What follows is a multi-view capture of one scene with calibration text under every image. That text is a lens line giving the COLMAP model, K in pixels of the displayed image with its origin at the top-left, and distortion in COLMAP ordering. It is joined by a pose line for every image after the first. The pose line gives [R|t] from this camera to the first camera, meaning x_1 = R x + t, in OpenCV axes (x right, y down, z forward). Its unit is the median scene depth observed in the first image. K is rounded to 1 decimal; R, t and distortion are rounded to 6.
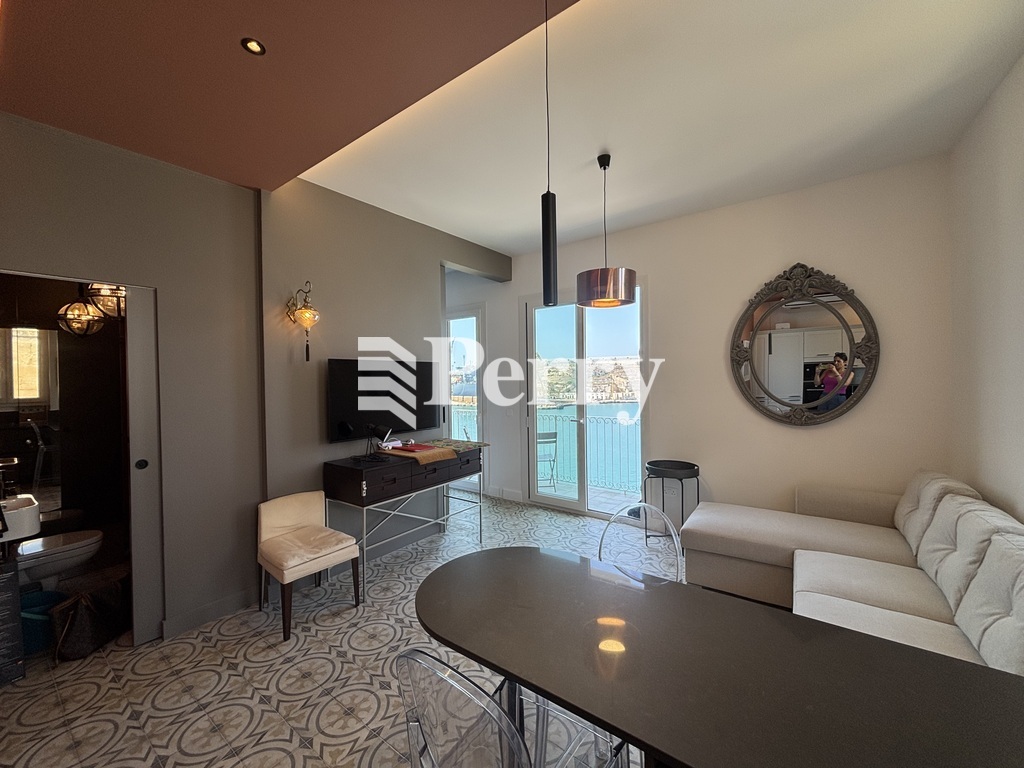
lens RADIAL K [[414.7, 0, 506.4], [0, 414.7, 386.2], [0, 0, 1]] dist [0.001906, 0.000290]
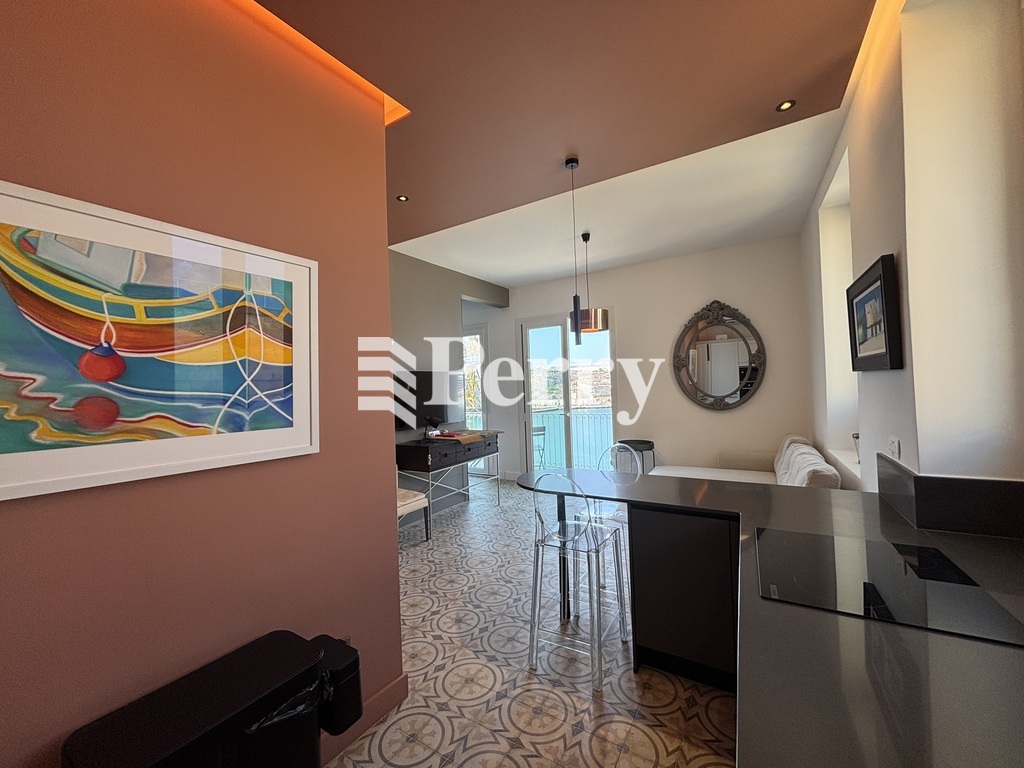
lens RADIAL K [[425.1, 0, 507.7], [0, 425.1, 385.0], [0, 0, 1]] dist [0.032463, 0.000066]
pose [[0.995781, -0.020203, 0.089506, -0.168946], [0.022253, 0.999511, -0.021969, 0.021283], [-0.089018, 0.023868, 0.995744, -0.436785]]
